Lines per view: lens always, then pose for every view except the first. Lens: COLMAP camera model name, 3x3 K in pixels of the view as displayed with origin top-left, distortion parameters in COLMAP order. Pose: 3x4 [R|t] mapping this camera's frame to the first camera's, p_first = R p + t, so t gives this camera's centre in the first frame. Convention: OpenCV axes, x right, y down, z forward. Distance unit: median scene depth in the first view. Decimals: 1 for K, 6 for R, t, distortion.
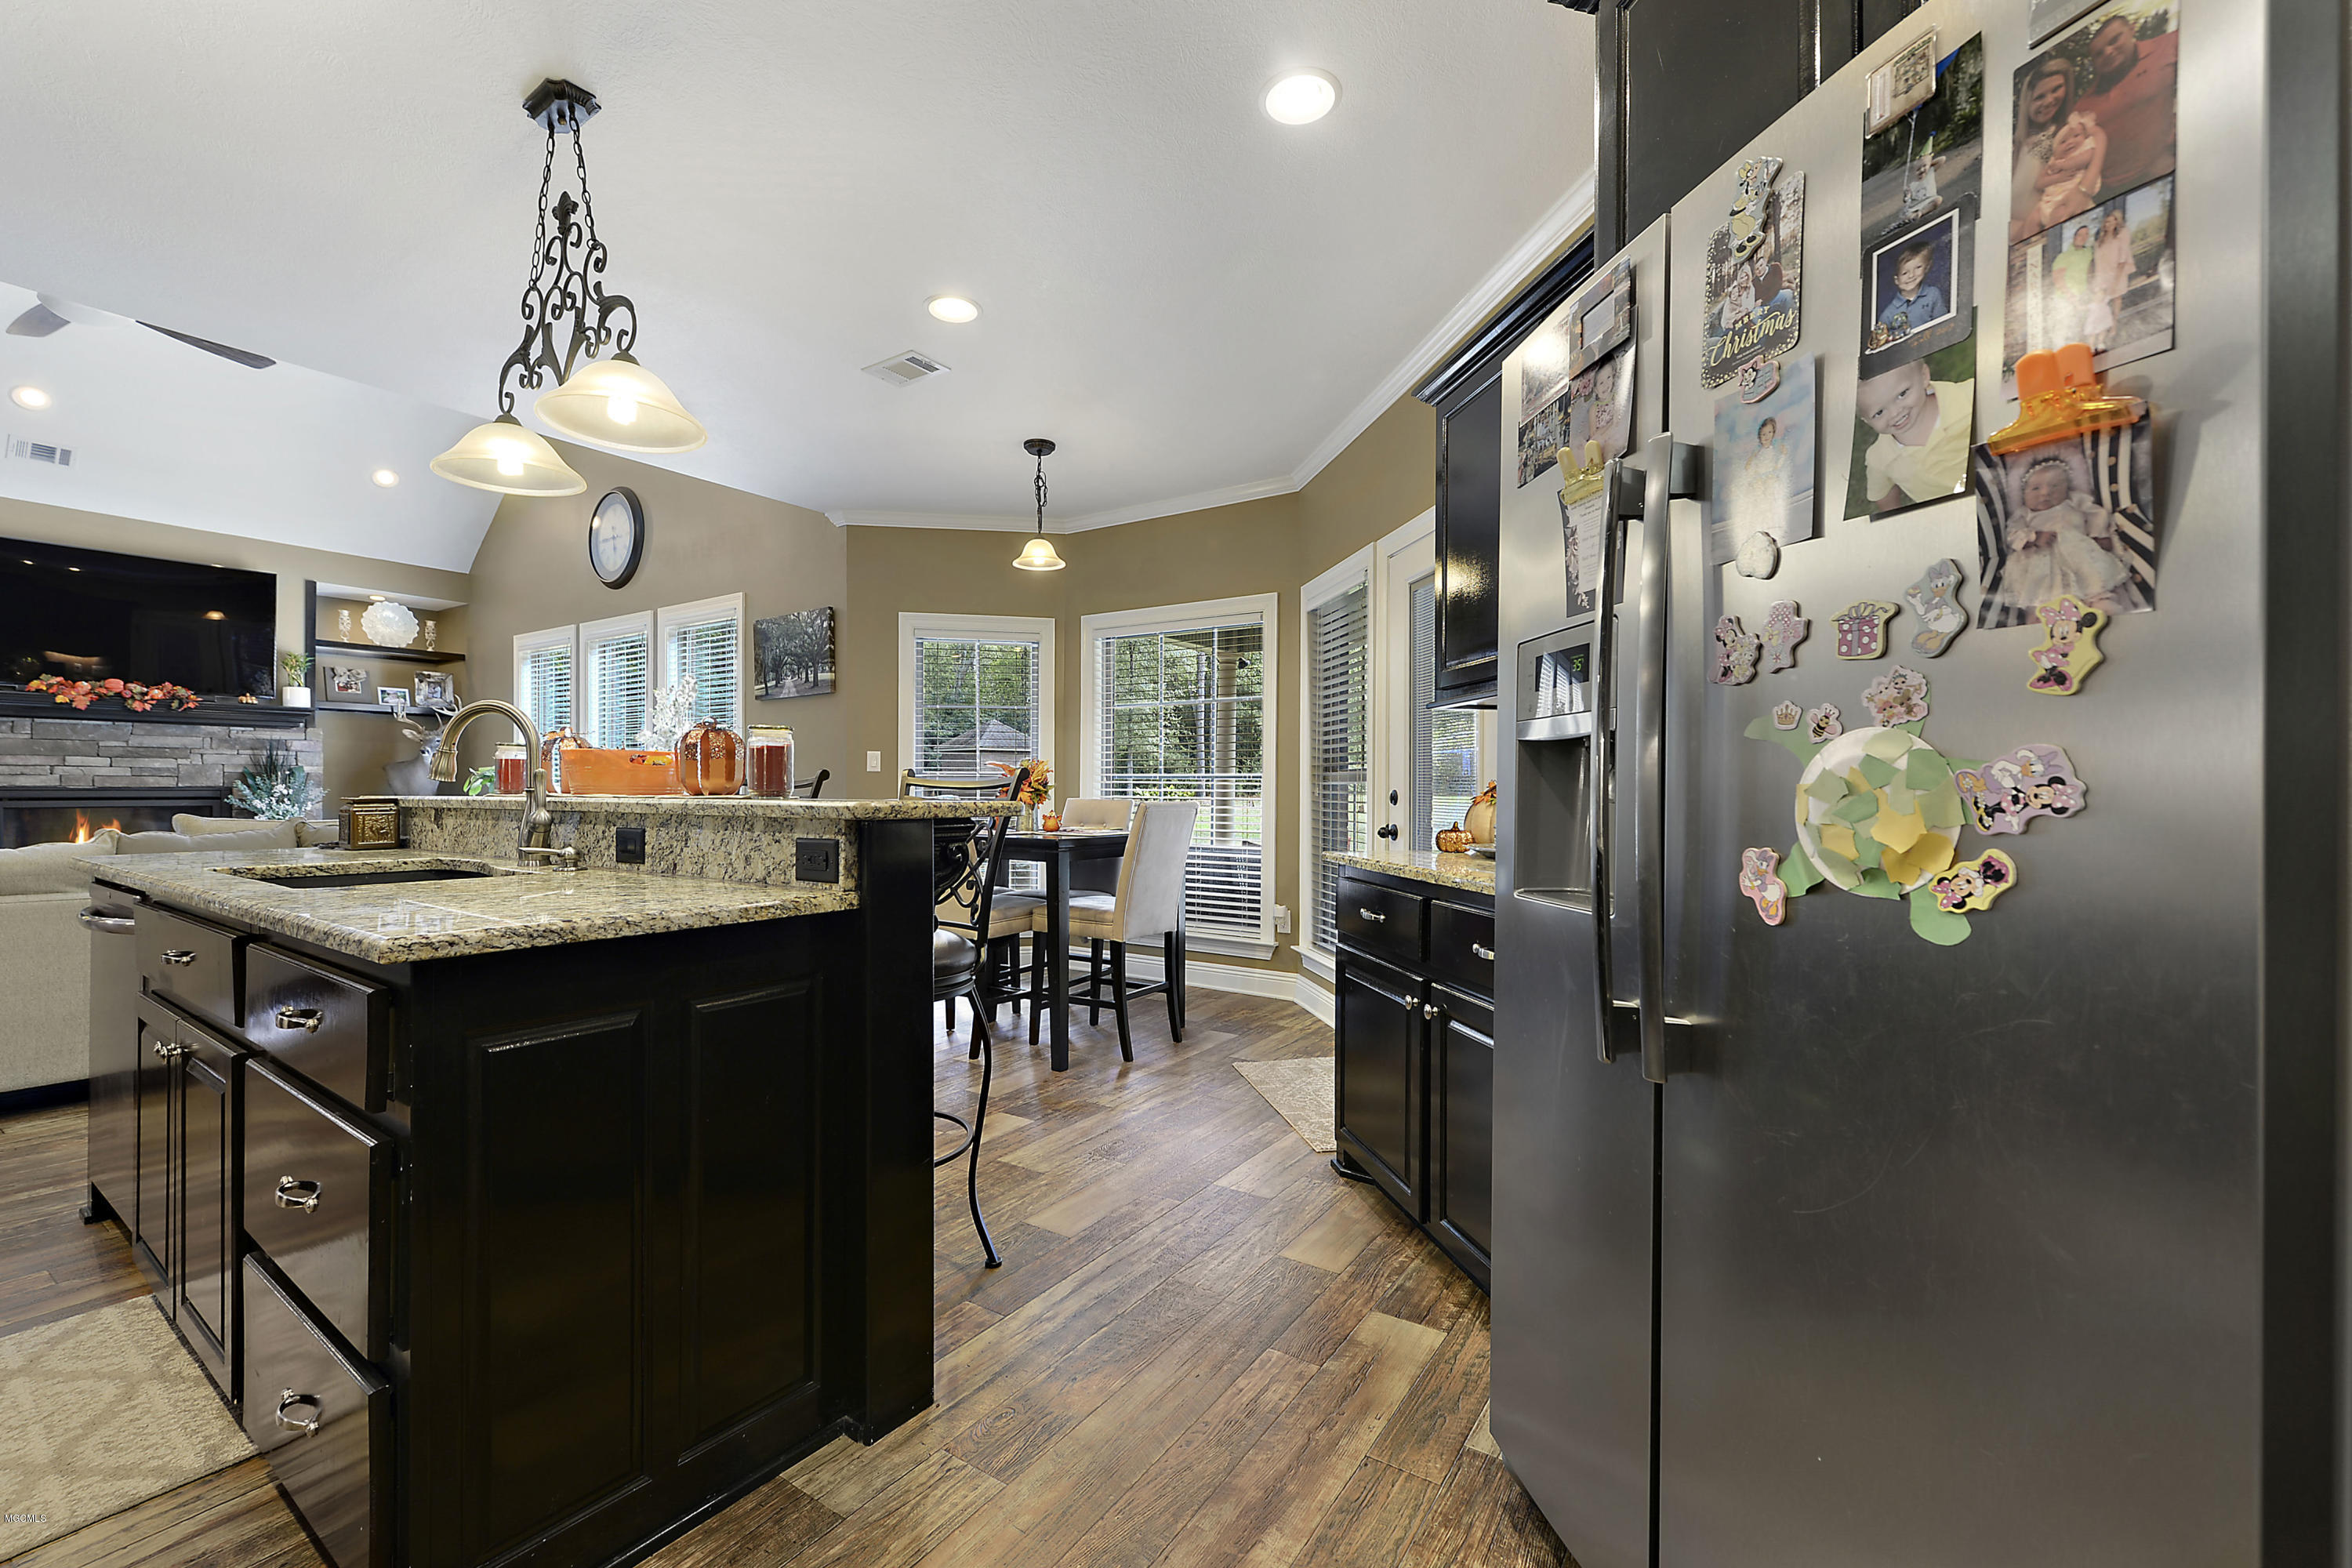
lens RADIAL K [[936.4, 0, 1163.8], [0, 936.4, 792.5], [0, 0, 1]] dist [0.003352, -0.001044]
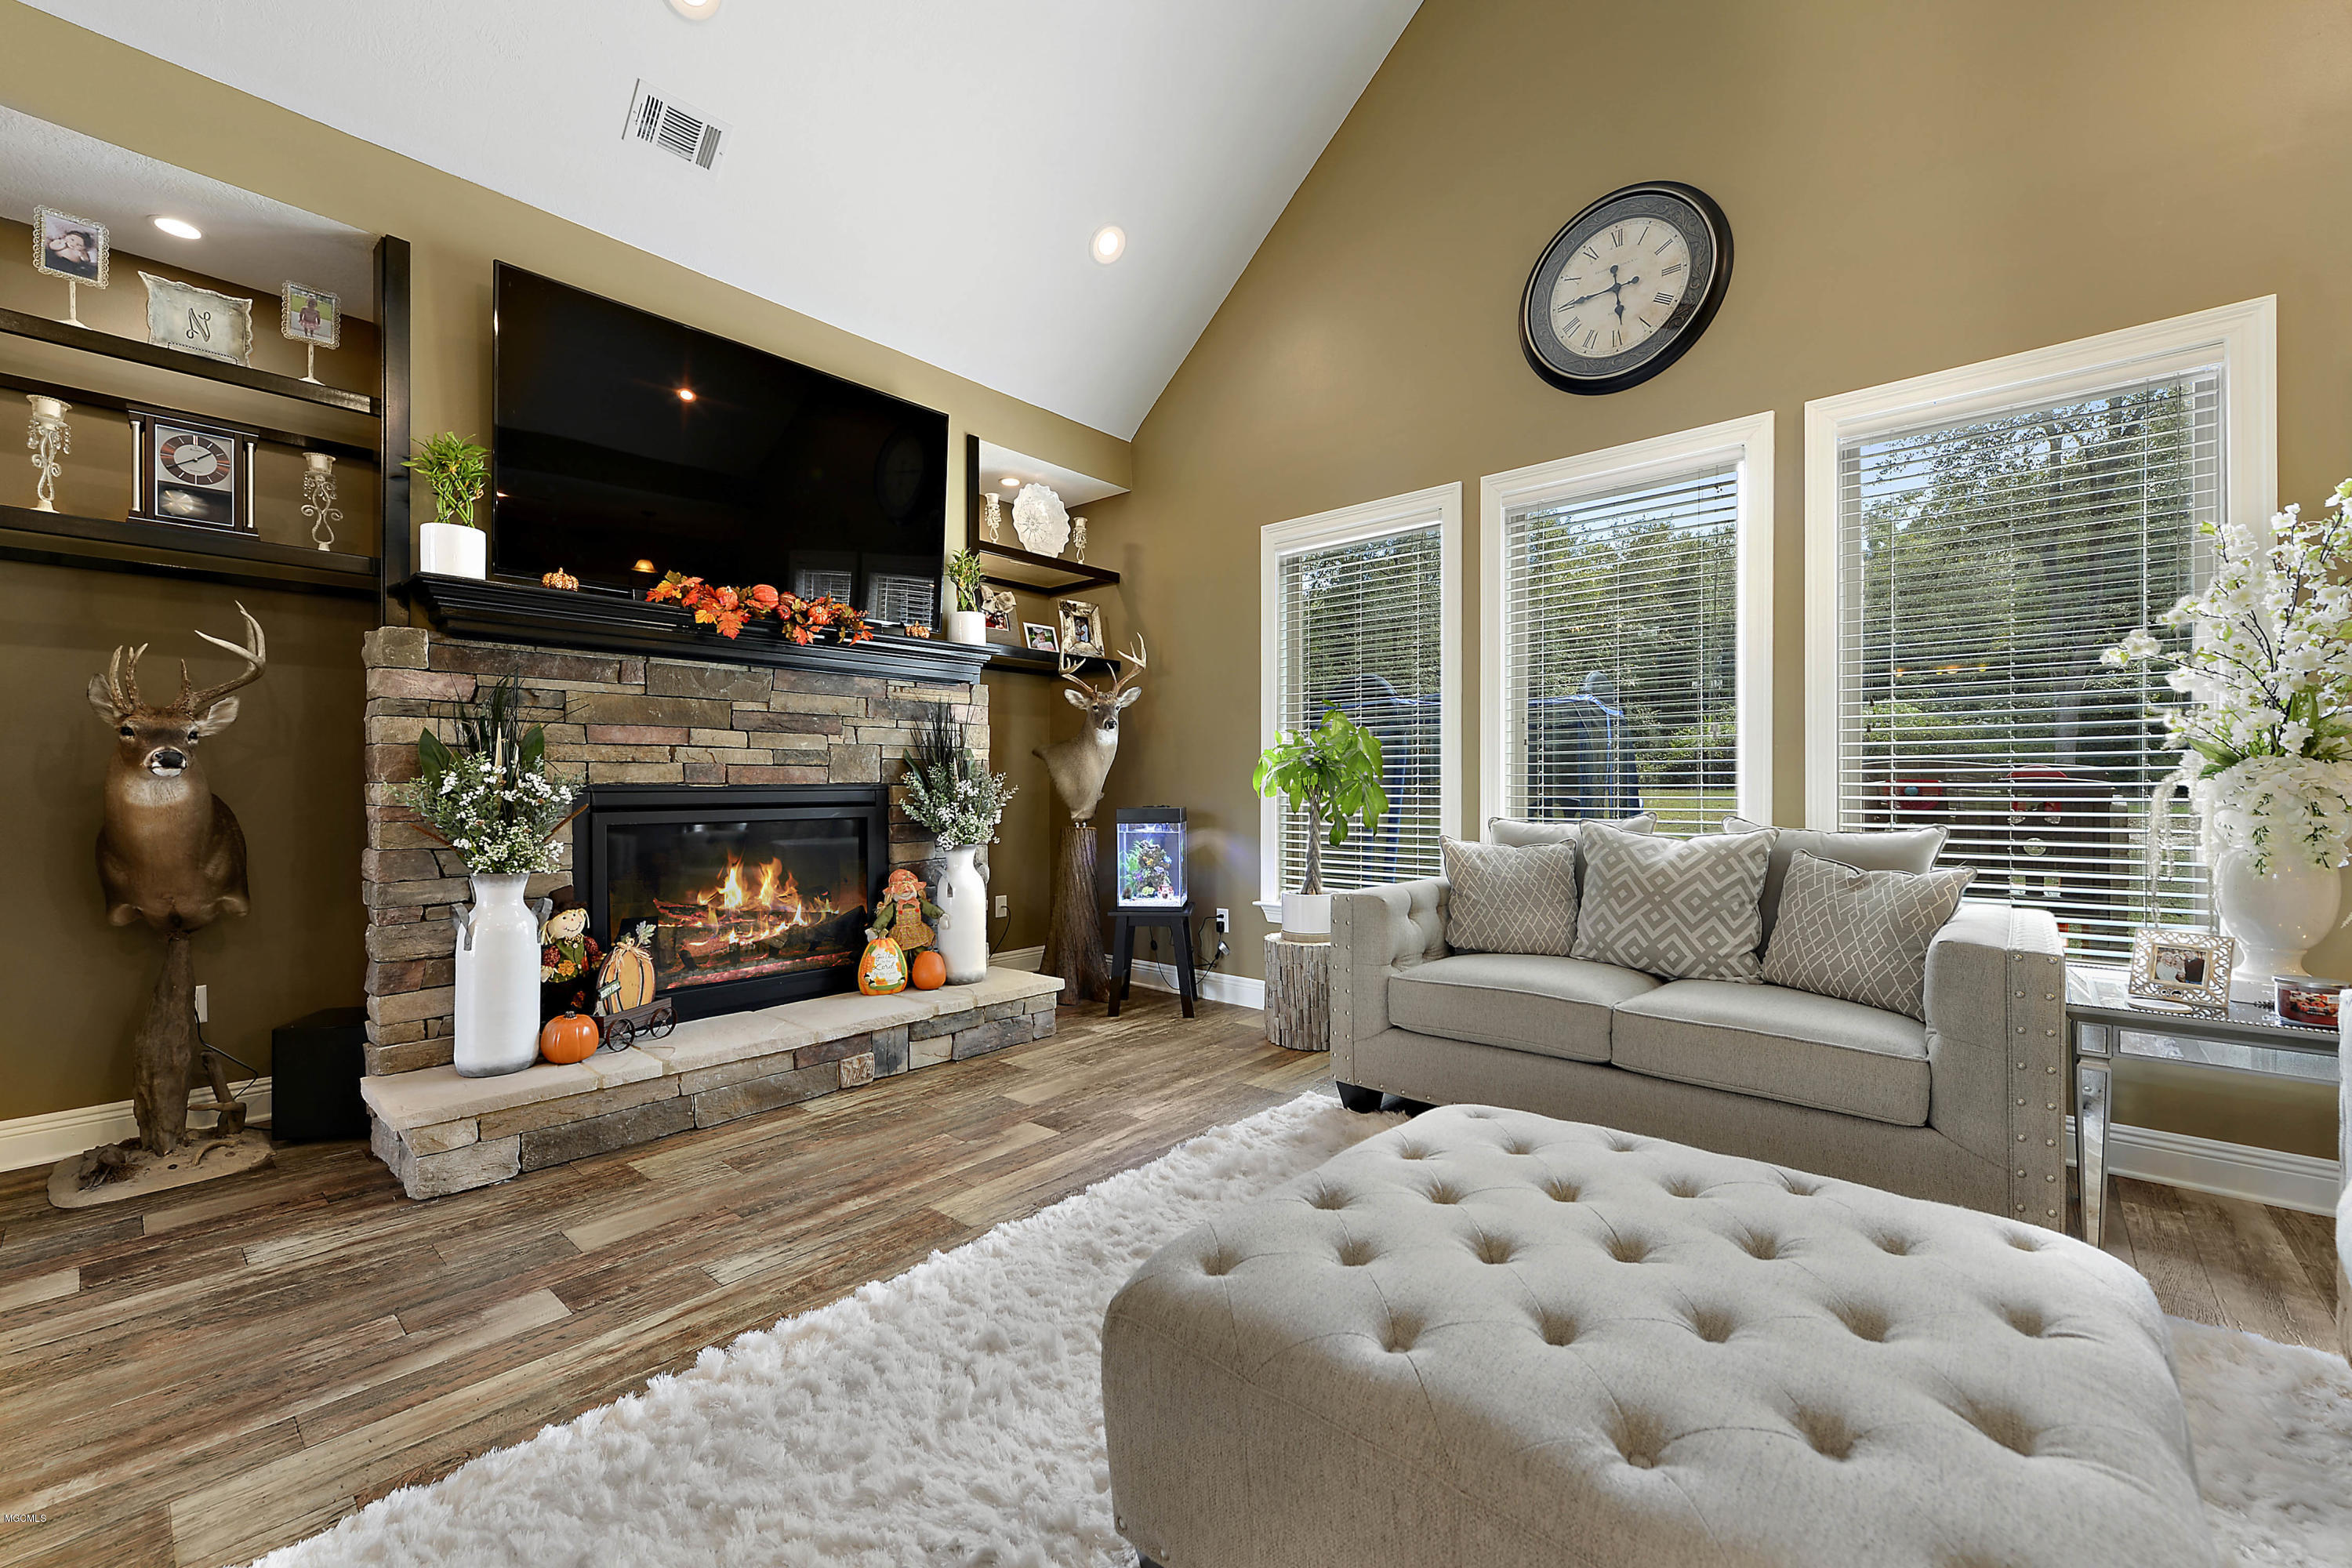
lens RADIAL K [[936.4, 0, 1169.2], [0, 936.4, 786.7], [0, 0, 1]] dist [0.003352, -0.001044]
pose [[0.990865, -0.004050, -0.134800, -0.777122], [0.003613, 0.999987, -0.003487, -0.002093], [0.134813, 0.002969, 0.990867, 0.474577]]
